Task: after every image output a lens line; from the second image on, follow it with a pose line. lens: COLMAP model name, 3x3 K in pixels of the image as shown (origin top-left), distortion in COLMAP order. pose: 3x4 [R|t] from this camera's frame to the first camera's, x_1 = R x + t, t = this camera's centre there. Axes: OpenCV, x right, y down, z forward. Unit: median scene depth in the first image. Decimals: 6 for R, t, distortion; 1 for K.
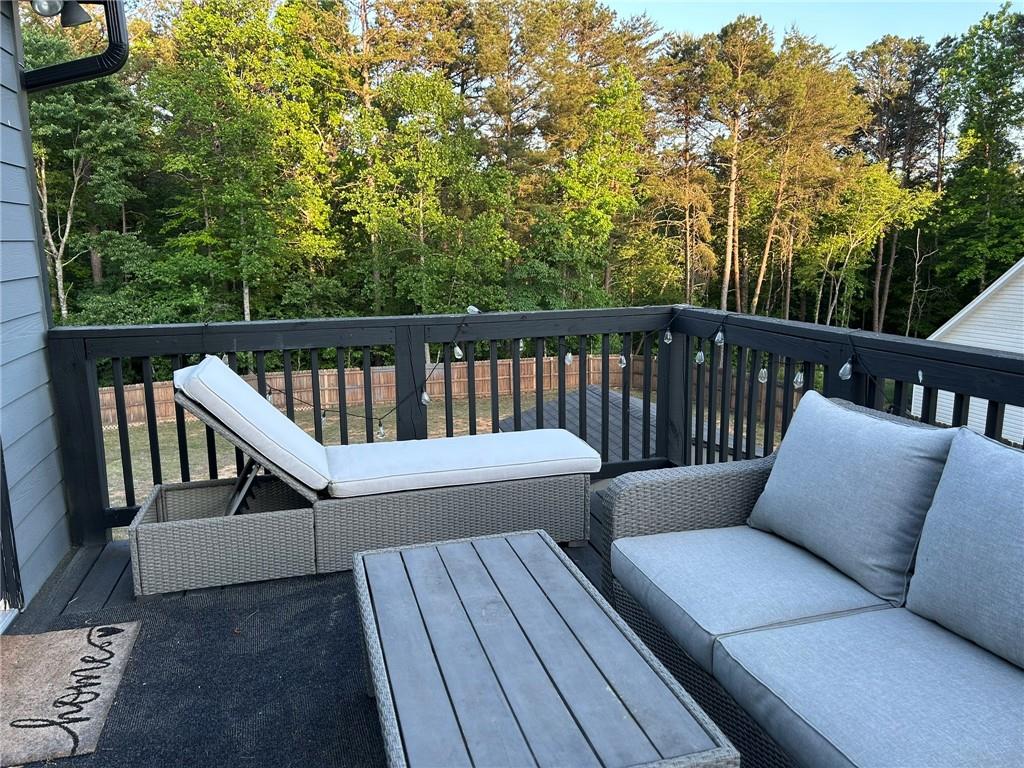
lens RADIAL K [[768.8, 0, 513.2], [0, 768.8, 384.2], [0, 0, 1]] dist [0.076168, -0.082158]
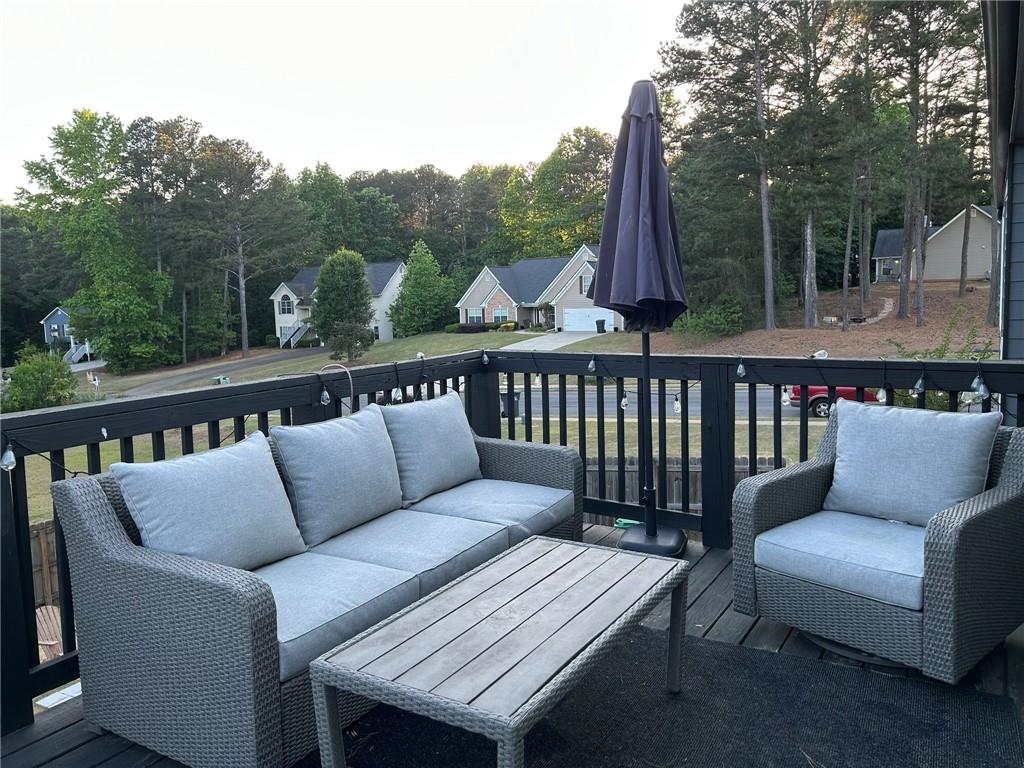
lens RADIAL K [[768.8, 0, 512.5], [0, 768.8, 381.7], [0, 0, 1]] dist [0.076168, -0.082158]
pose [[-0.673770, -0.051360, 0.737154, -0.887532], [0.172565, 0.959062, 0.224548, -0.301811], [-0.718509, 0.278500, -0.637324, 1.695894]]
